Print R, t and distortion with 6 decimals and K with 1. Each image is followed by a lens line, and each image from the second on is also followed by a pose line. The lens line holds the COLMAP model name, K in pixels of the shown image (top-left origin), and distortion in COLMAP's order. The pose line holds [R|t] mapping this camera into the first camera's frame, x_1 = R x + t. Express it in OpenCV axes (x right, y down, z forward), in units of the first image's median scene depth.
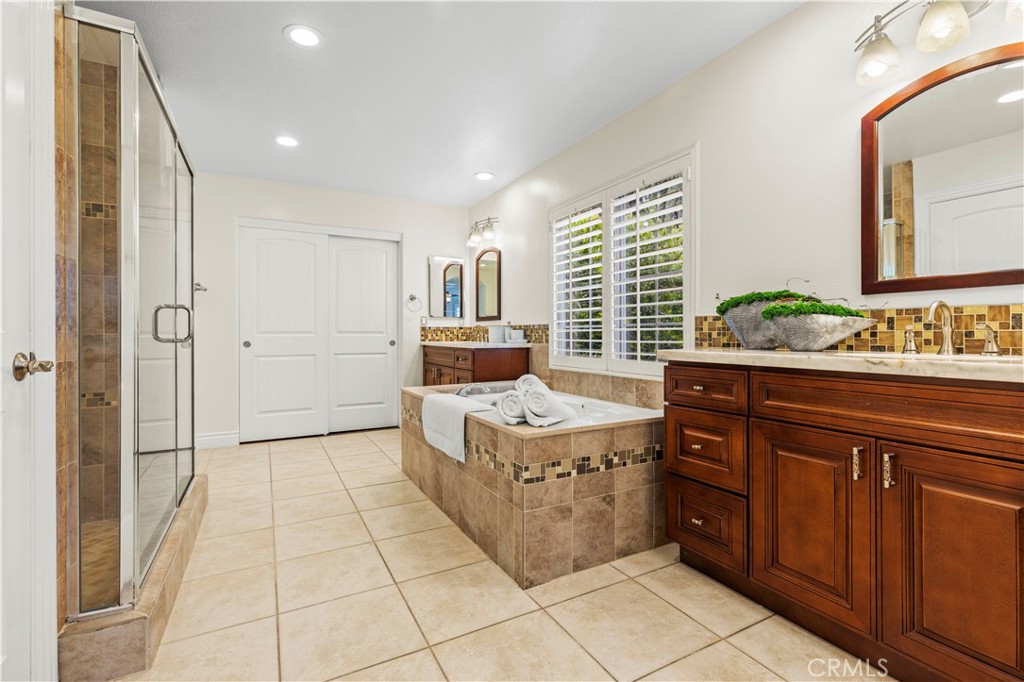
lens RADIAL K [[461.2, 0, 507.9], [0, 461.2, 336.4], [0, 0, 1]] dist [0.006878, -0.001881]
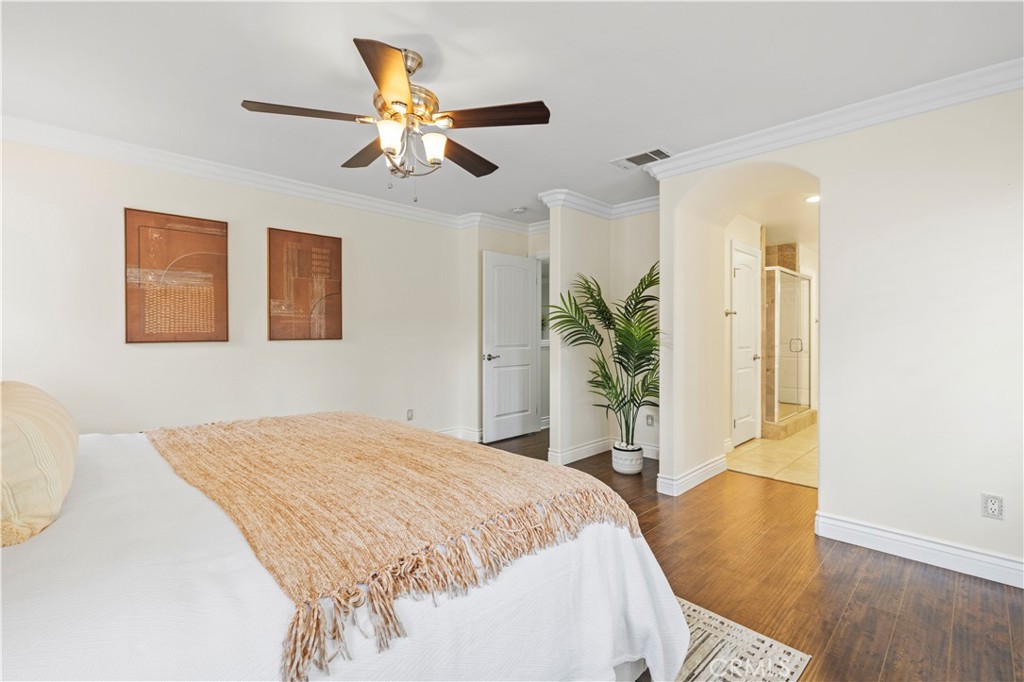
lens RADIAL K [[461.2, 0, 512.0], [0, 461.2, 339.4], [0, 0, 1]] dist [0.006878, -0.001881]
pose [[0.285269, 0.001256, -0.958447, 1.329537], [0.001366, 0.999998, 0.001717, -0.062442], [0.958446, -0.001799, 0.285267, -1.309840]]
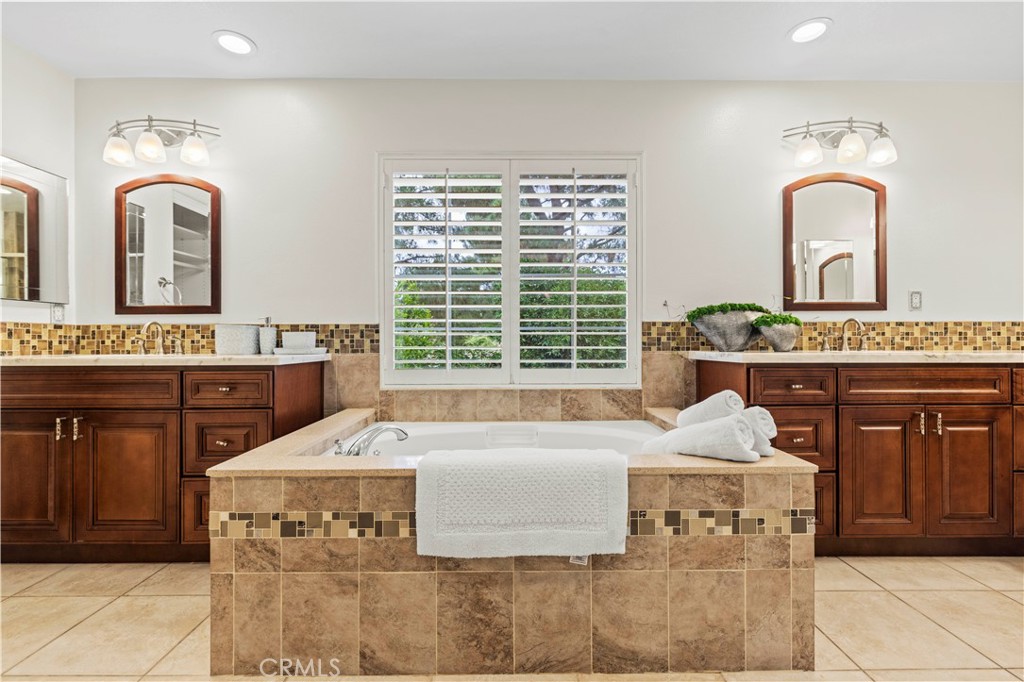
lens RADIAL K [[461.2, 0, 509.8], [0, 461.2, 340.3], [0, 0, 1]] dist [0.006878, -0.001881]
pose [[0.462496, 0.002405, 0.886618, -0.550237], [0.005665, 0.999968, -0.005668, 0.002251], [-0.886603, 0.007644, 0.462467, 0.680526]]
